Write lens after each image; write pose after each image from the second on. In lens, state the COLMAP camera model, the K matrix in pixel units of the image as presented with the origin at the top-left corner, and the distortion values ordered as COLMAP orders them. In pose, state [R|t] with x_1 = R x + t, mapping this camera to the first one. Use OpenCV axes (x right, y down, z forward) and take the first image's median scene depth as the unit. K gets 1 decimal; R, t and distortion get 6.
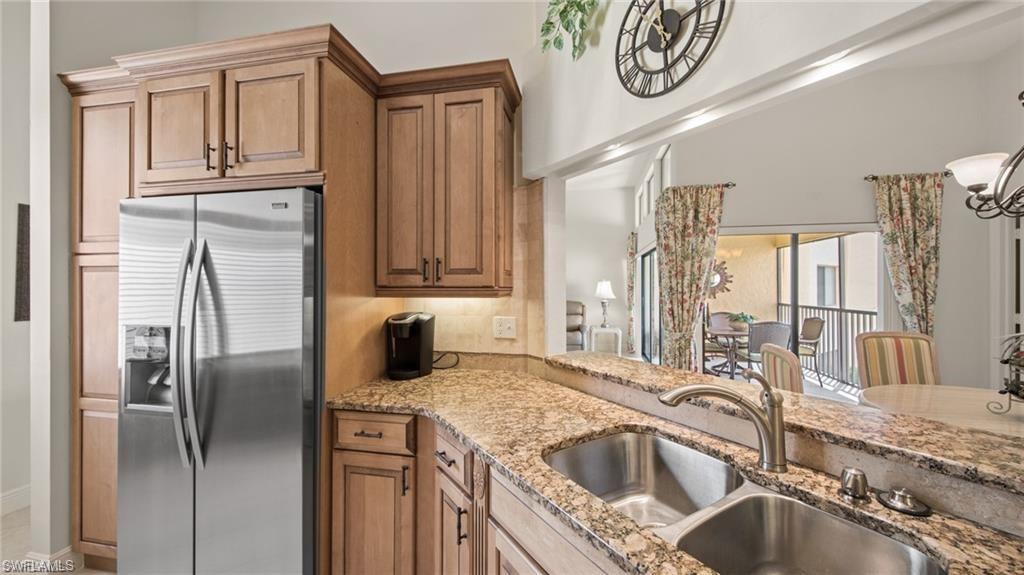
lens RADIAL K [[382.8, 0, 508.7], [0, 382.8, 285.6], [0, 0, 1]] dist [0.010927, -0.006229]
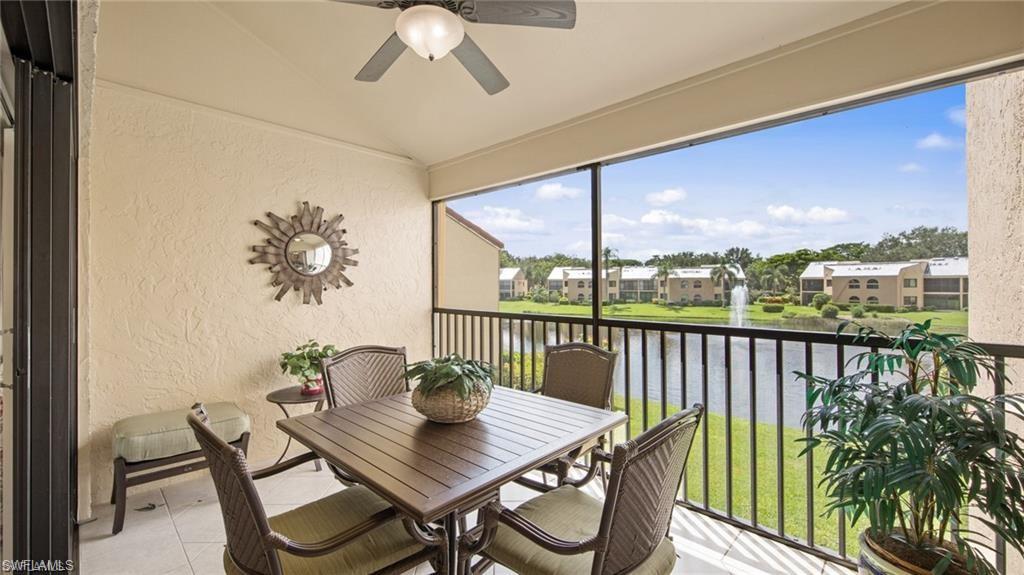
lens RADIAL K [[413.4, 0, 512.0], [0, 413.4, 287.5], [0, 0, 1]] dist [0.002336, 0.000013]
pose [[0.524958, -0.008017, 0.851091, 0.598328], [-0.000412, 0.999953, 0.009674, 0.026497], [-0.851128, -0.005430, 0.524930, 1.312524]]
